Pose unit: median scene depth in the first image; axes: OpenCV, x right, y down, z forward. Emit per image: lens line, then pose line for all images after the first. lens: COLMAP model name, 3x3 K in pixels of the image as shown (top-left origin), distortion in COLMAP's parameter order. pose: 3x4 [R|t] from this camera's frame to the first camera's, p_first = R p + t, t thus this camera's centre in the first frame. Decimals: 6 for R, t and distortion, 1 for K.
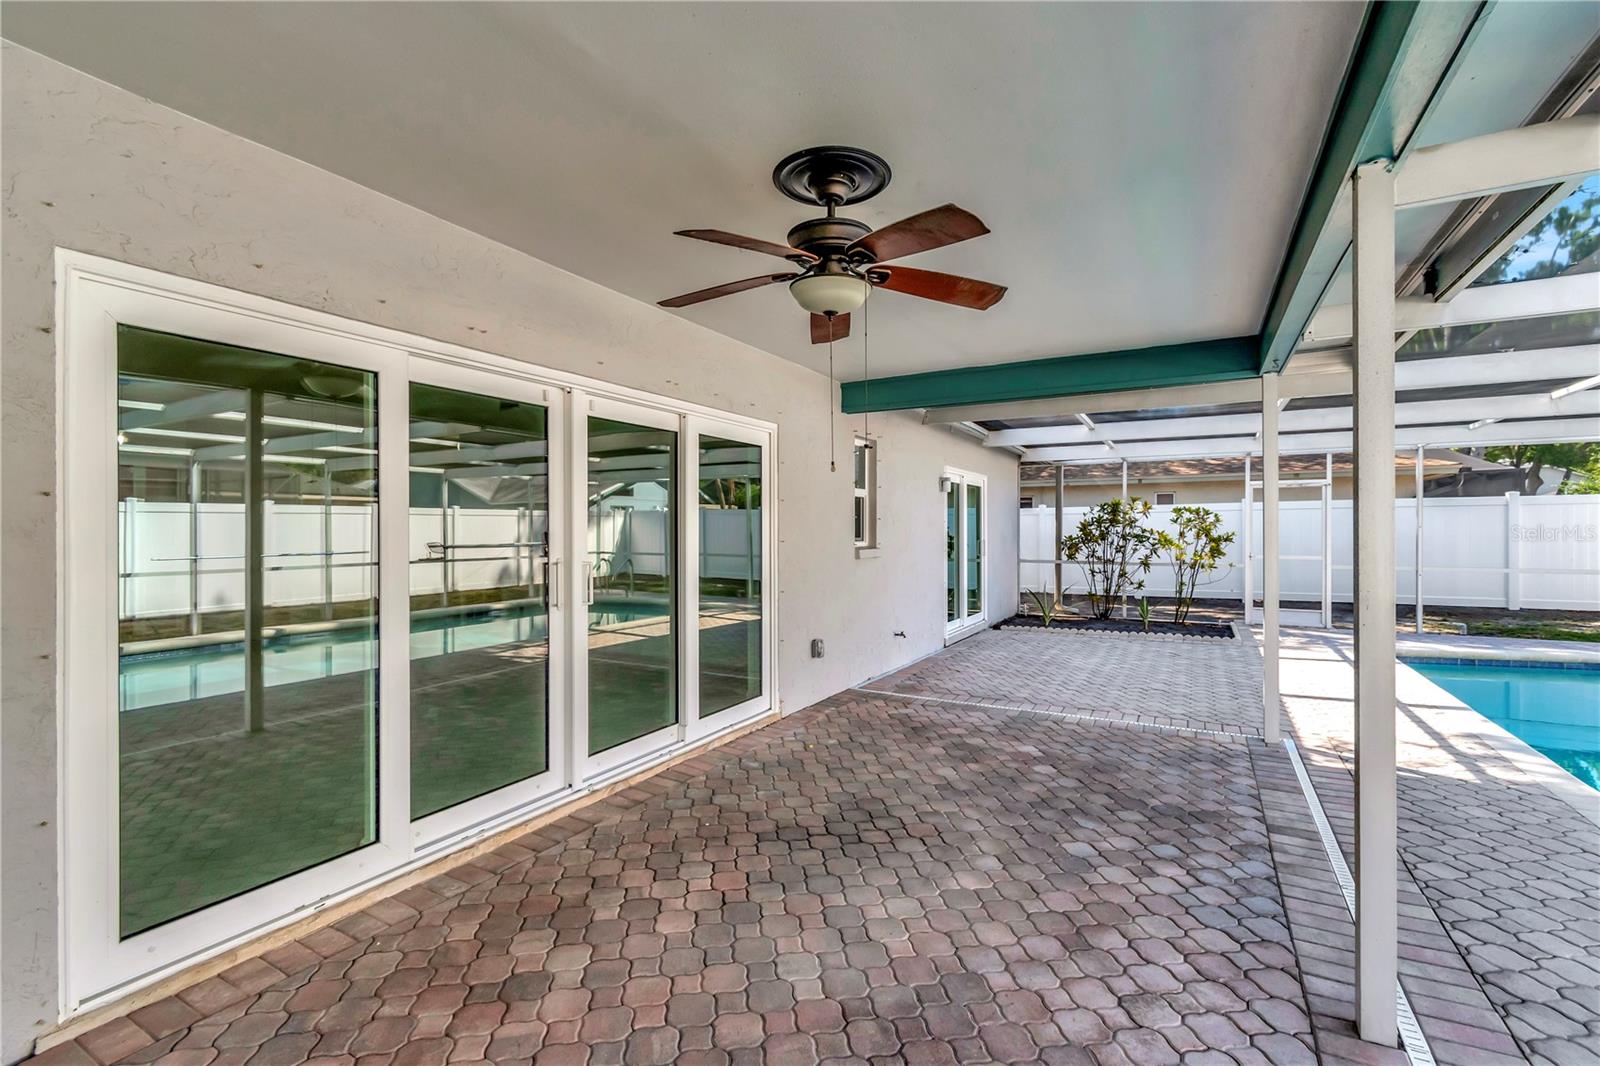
lens RADIAL K [[708.1, 0, 810.2], [0, 708.1, 526.3], [0, 0, 1]] dist [0.003375, -0.000776]
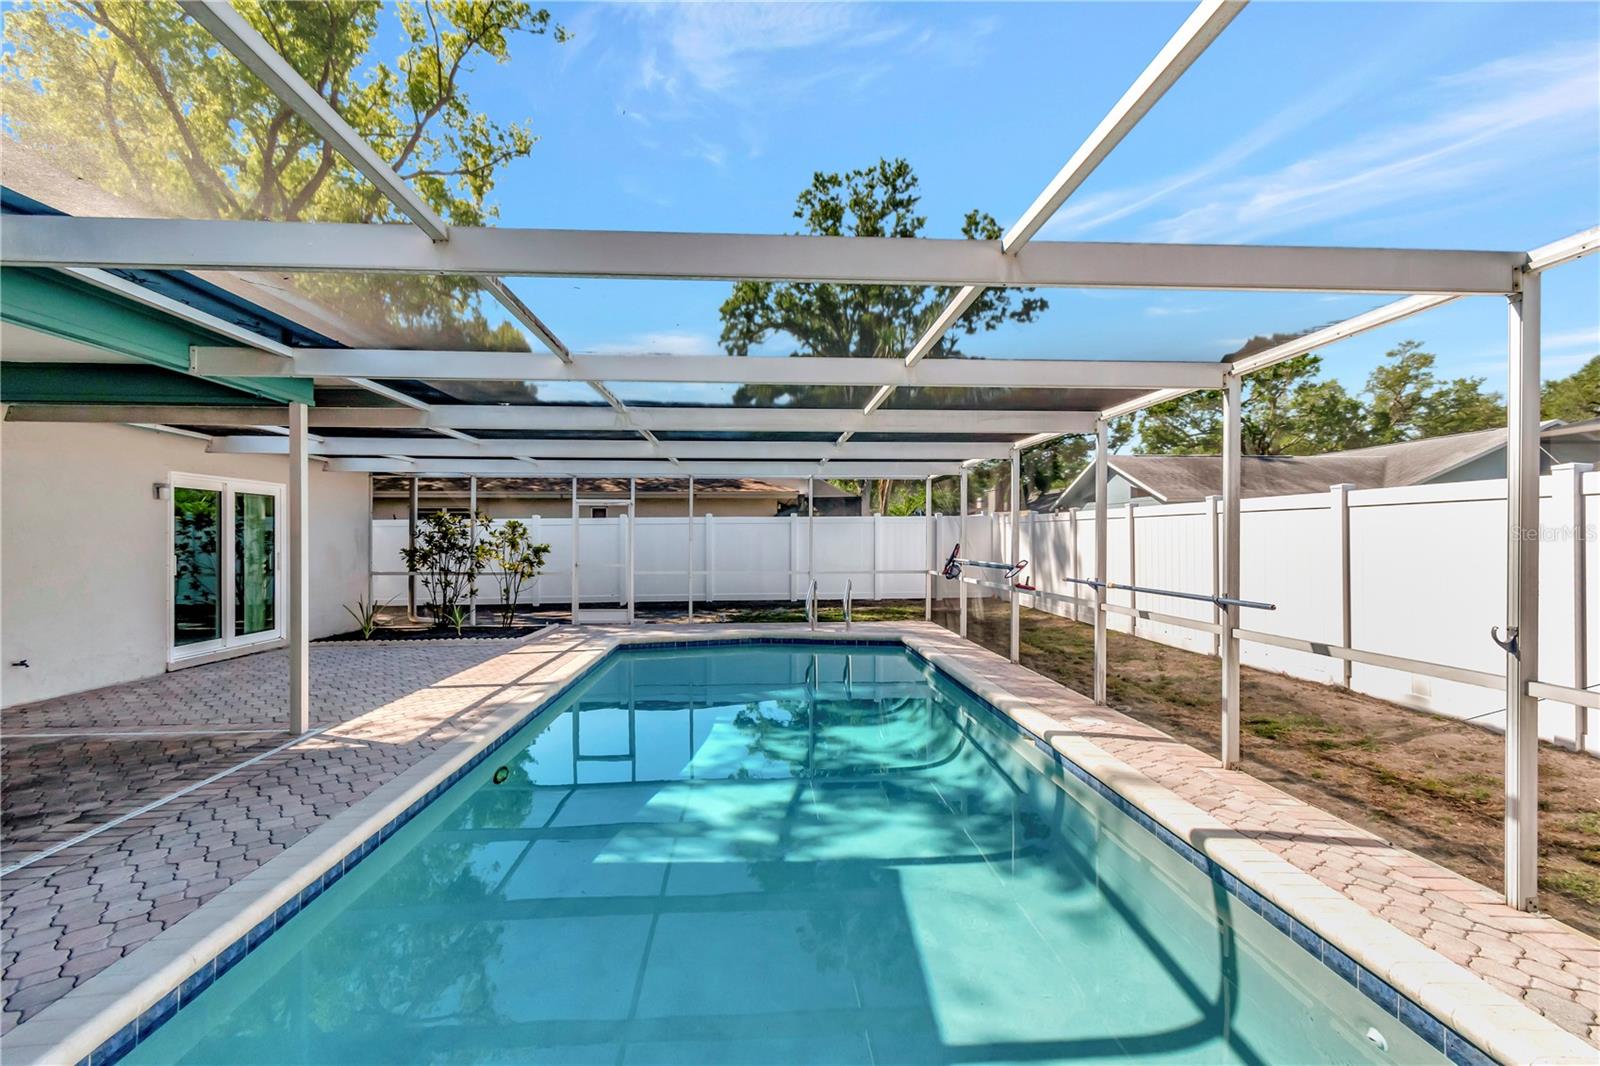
lens RADIAL K [[708.1, 0, 800.2], [0, 708.1, 539.1], [0, 0, 1]] dist [0.003375, -0.000776]
pose [[0.841725, 0.003116, 0.539897, 0.717190], [-0.004492, 0.999989, 0.001233, -0.005788], [-0.539887, -0.003463, 0.841730, -0.366949]]
